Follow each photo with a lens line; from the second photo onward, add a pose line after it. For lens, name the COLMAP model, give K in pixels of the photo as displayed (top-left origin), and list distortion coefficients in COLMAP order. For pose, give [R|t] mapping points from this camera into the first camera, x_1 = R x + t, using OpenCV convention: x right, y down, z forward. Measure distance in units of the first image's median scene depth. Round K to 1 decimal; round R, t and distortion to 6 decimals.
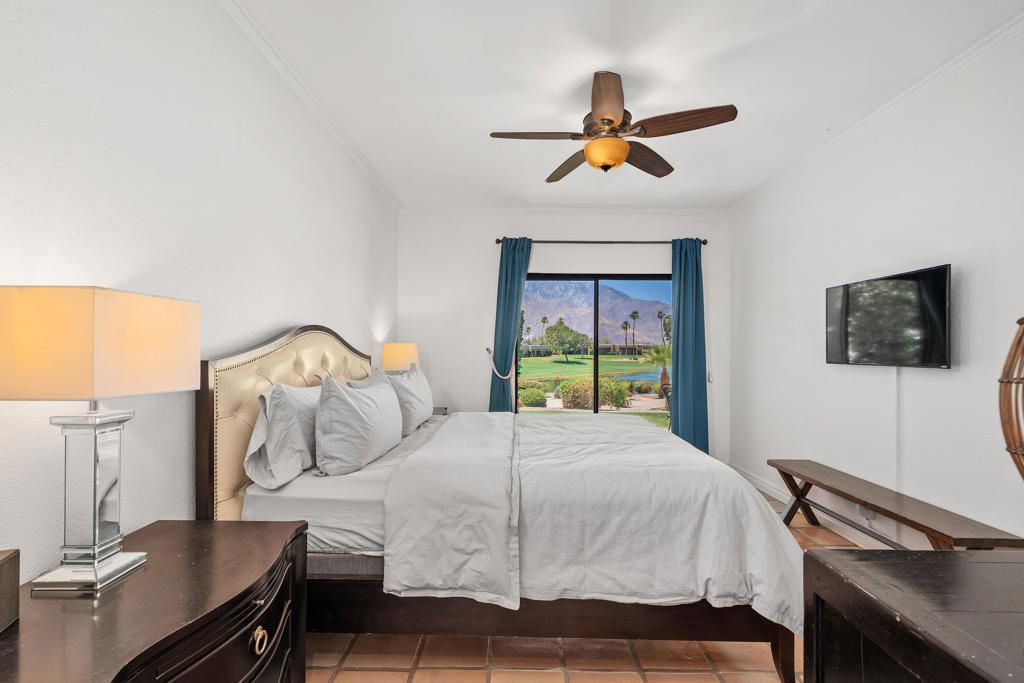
lens RADIAL K [[459.0, 0, 509.4], [0, 459.0, 350.7], [0, 0, 1]] dist [0.001833, 0.000172]
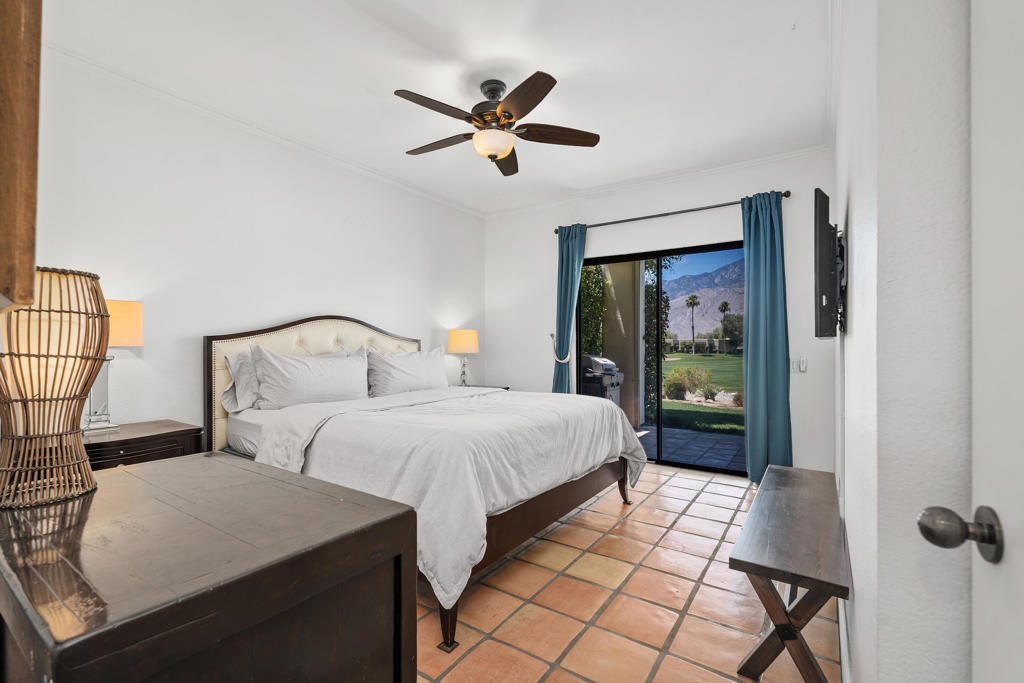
lens RADIAL K [[459.0, 0, 509.4], [0, 459.0, 350.7], [0, 0, 1]] dist [0.001833, 0.000172]
pose [[0.832178, -0.003779, -0.554496, 0.469391], [0.008454, 0.999947, 0.005873, 0.027413], [0.554445, -0.009575, 0.832166, 0.064395]]
